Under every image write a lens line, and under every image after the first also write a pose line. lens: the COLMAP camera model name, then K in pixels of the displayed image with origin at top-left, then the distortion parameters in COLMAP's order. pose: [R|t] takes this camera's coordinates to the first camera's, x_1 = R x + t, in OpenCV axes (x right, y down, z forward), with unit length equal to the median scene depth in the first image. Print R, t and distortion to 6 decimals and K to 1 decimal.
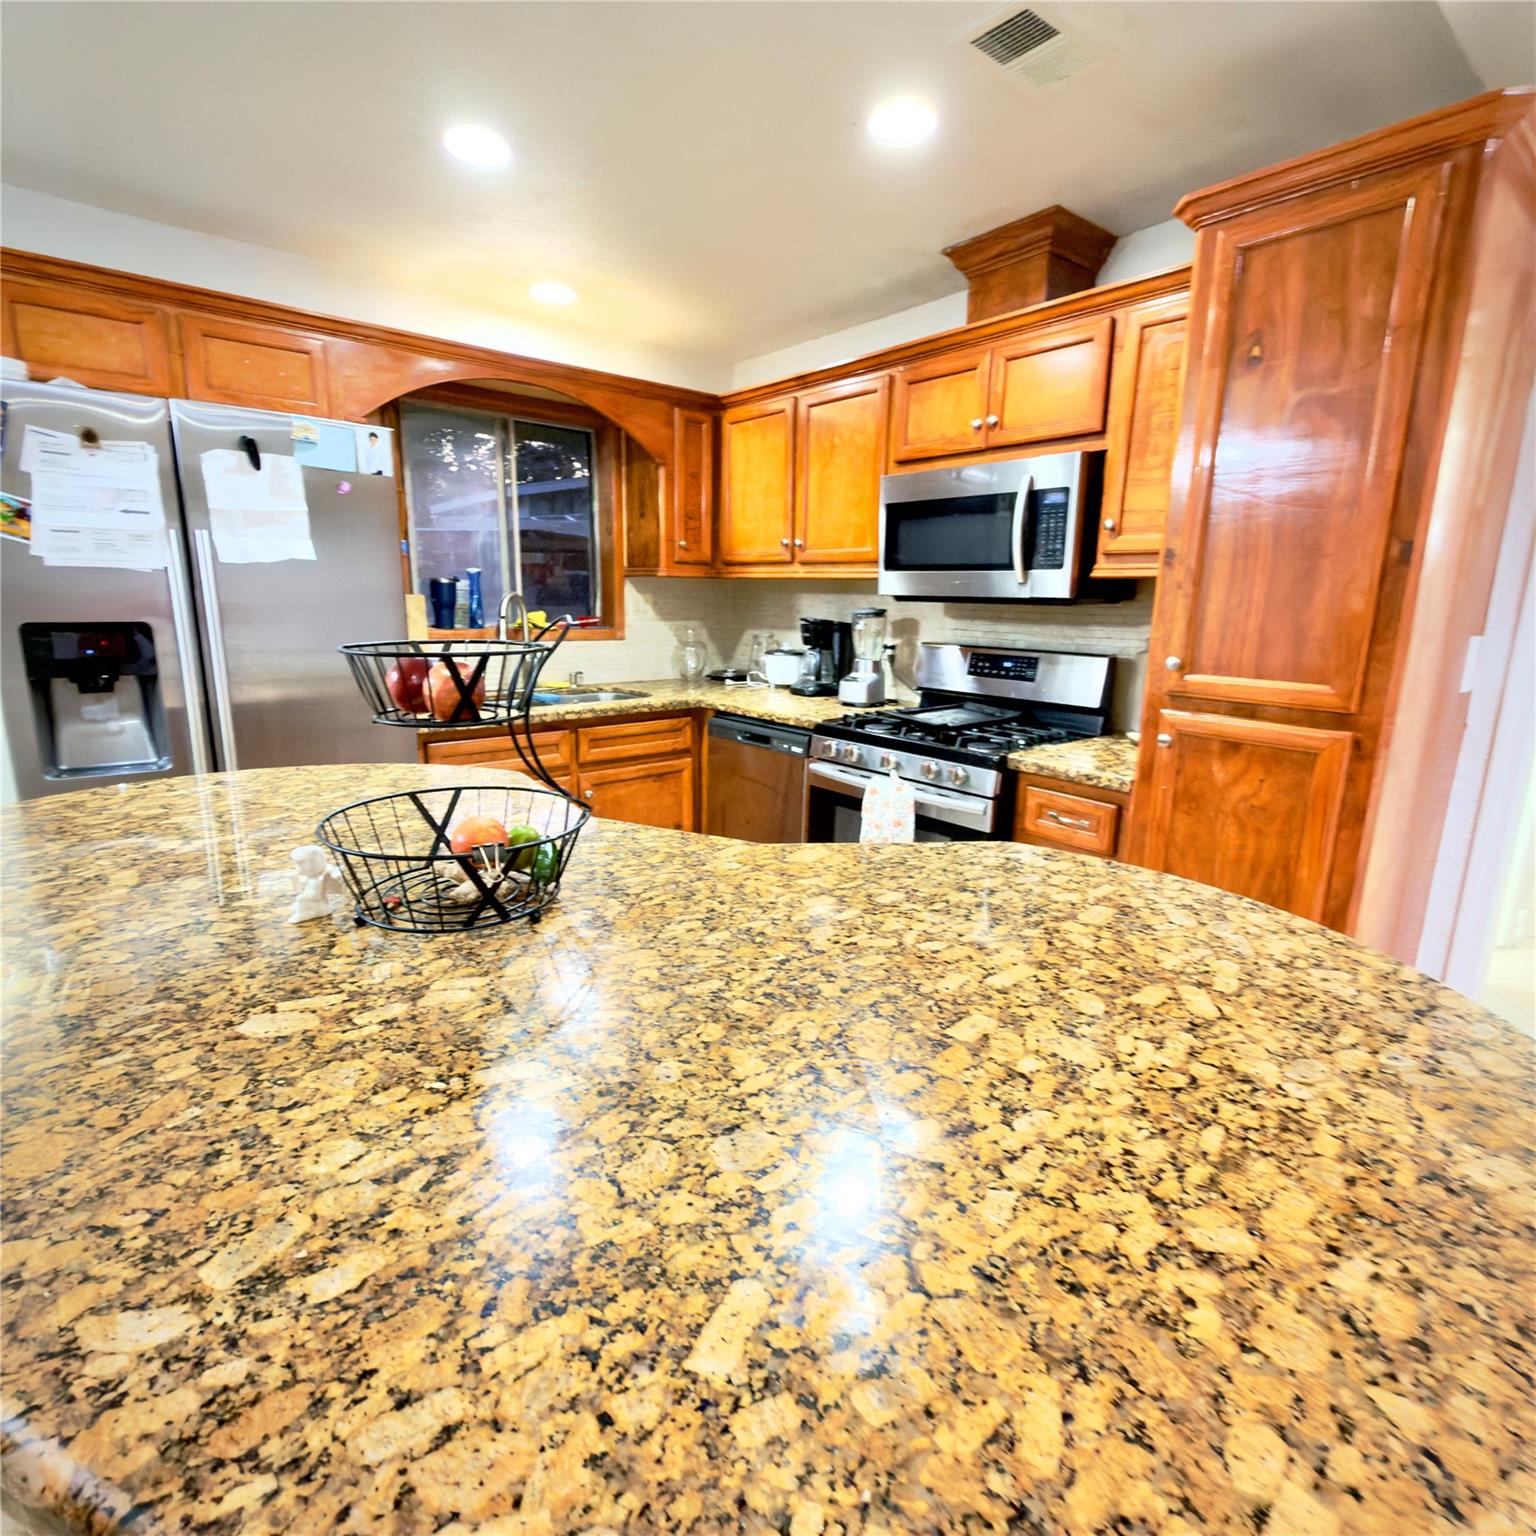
lens RADIAL K [[810.3, 0, 763.3], [0, 810.3, 767.9], [0, 0, 1]] dist [0.002972, -0.002244]
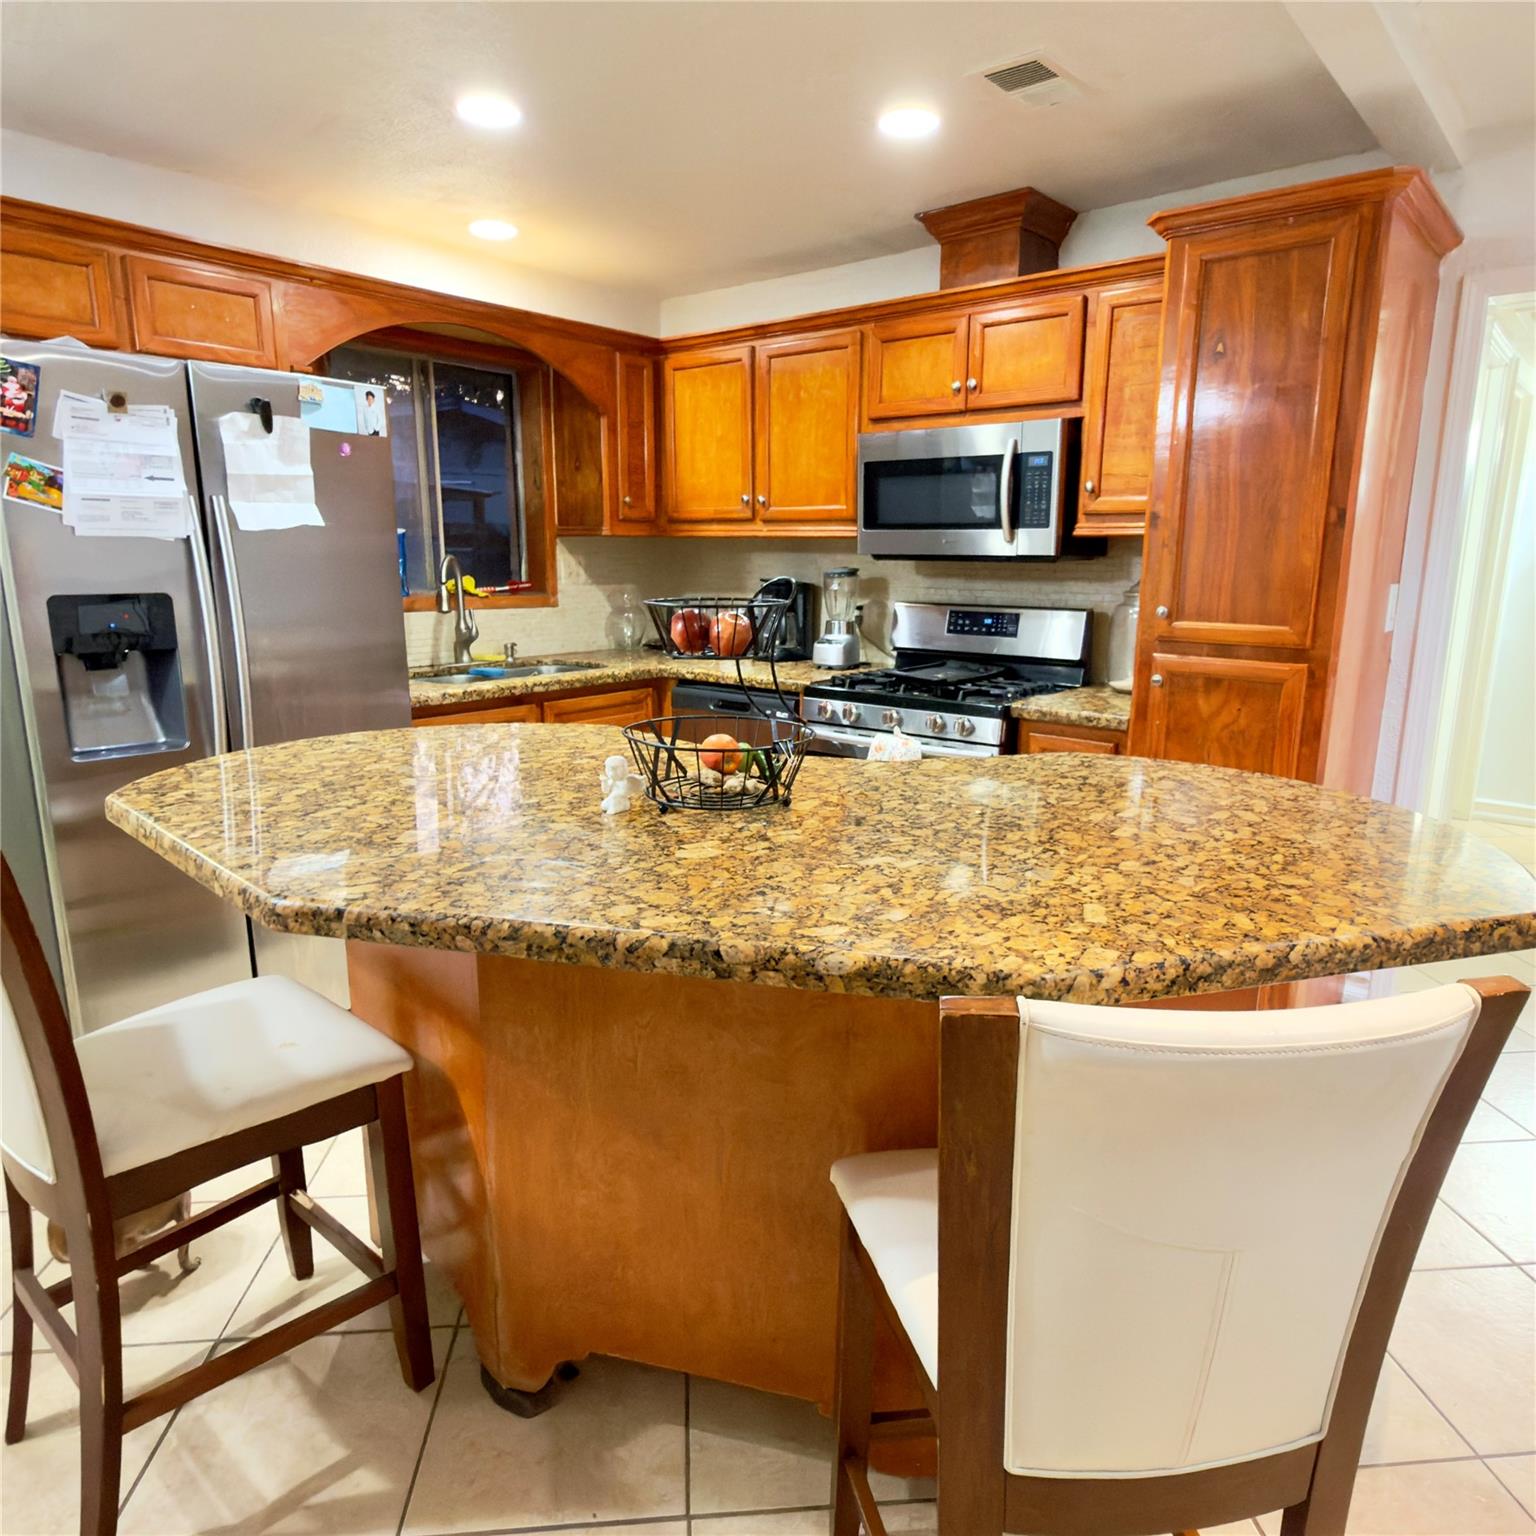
lens RADIAL K [[1034.0, 0, 773.8], [0, 1034.0, 771.2], [0, 0, 1]] dist [-0.002639, 0.006911]
pose [[0.983604, -0.048719, 0.173639, -0.265806], [0.048700, 0.998804, 0.004373, 0.055505], [-0.173644, 0.004155, 0.984800, -0.303630]]
